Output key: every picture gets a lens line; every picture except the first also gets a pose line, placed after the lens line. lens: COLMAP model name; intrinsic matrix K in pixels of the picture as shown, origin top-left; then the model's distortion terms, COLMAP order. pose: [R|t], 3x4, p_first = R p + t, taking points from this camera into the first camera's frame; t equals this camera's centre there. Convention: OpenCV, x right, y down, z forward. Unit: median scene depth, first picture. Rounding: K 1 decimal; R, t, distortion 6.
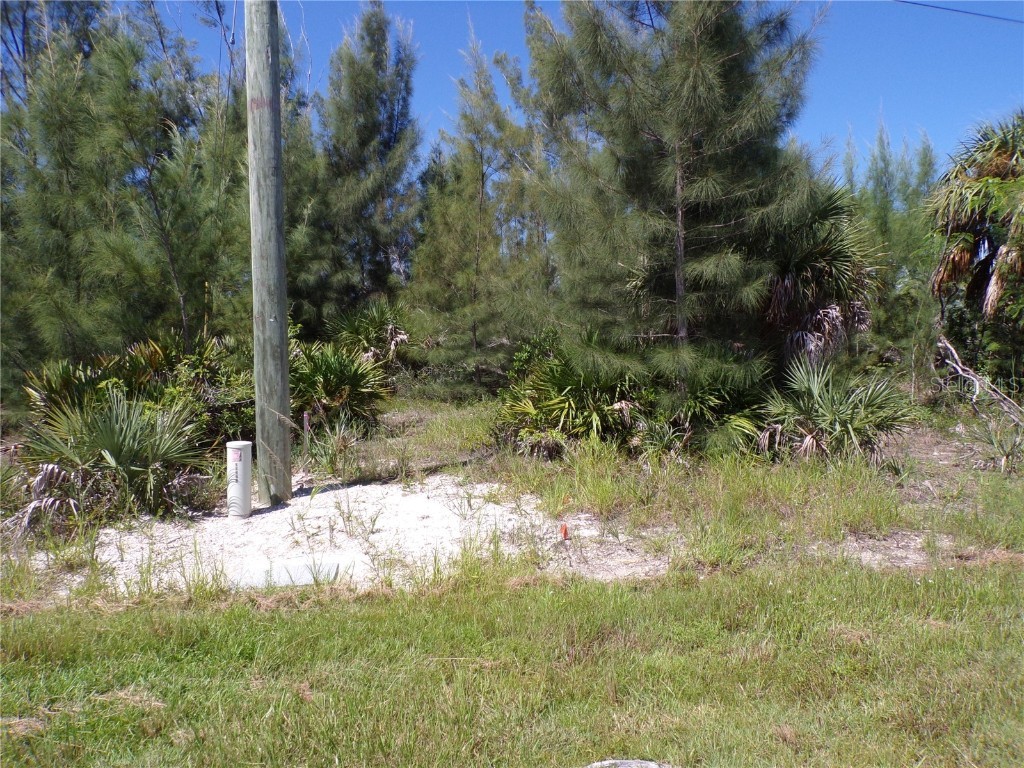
lens RADIAL K [[686.4, 0, 507.3], [0, 686.4, 386.5], [0, 0, 1]] dist [-0.001450, 0.004588]
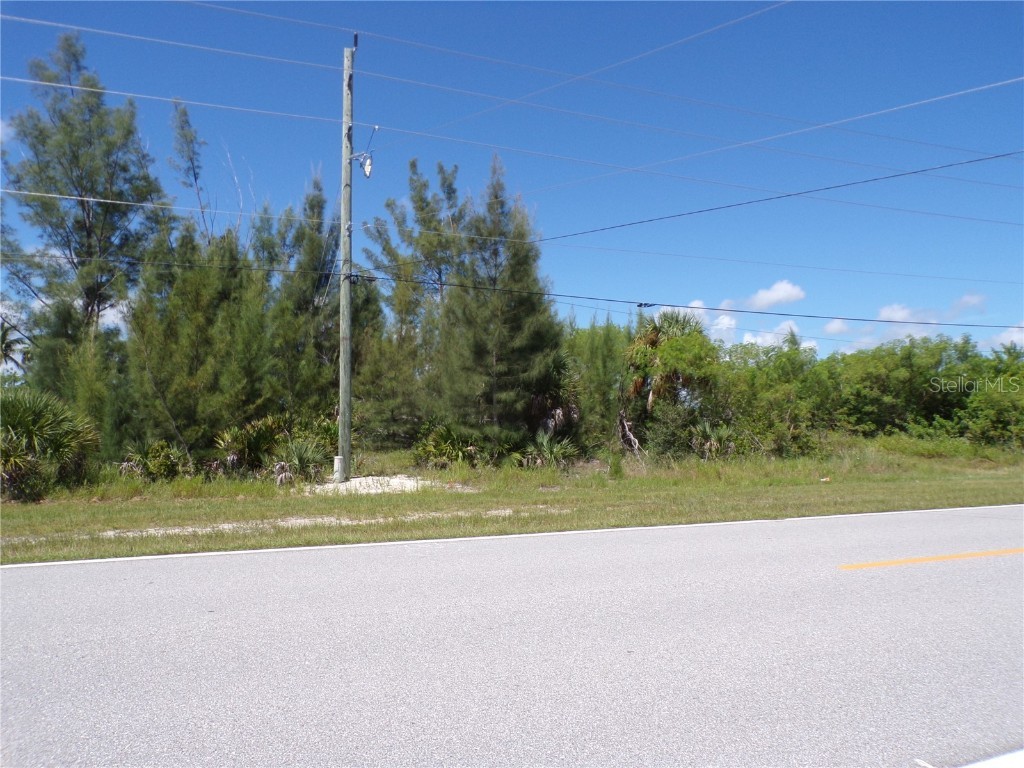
lens RADIAL K [[713.5, 0, 513.2], [0, 713.5, 378.2], [0, 0, 1]] dist [-0.004776, 0.008744]
pose [[0.977187, 0.031272, 0.210066, -0.230039], [-0.009431, 0.994514, -0.104179, 0.043171], [-0.212172, 0.099821, 0.972121, -1.543135]]
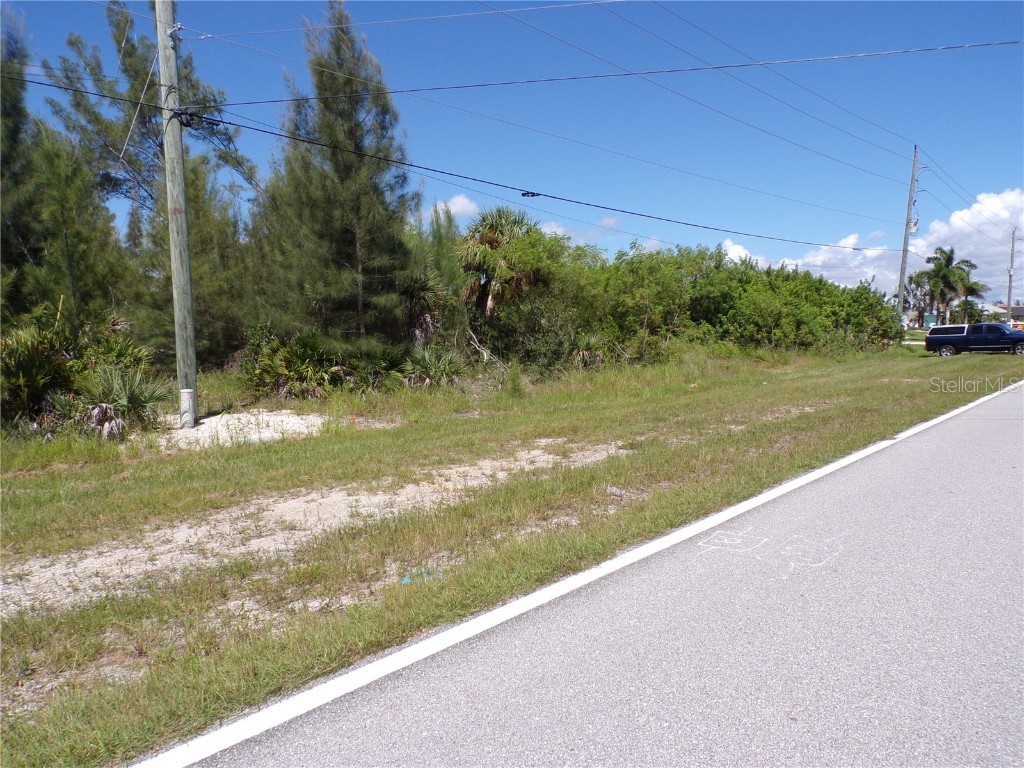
lens RADIAL K [[713.5, 0, 513.2], [0, 713.5, 378.2], [0, 0, 1]] dist [-0.004776, 0.008744]
pose [[0.788058, -0.040647, 0.614258, -0.655828], [0.030335, 0.999170, 0.027200, 0.016072], [-0.614853, -0.002802, 0.788637, -0.844127]]
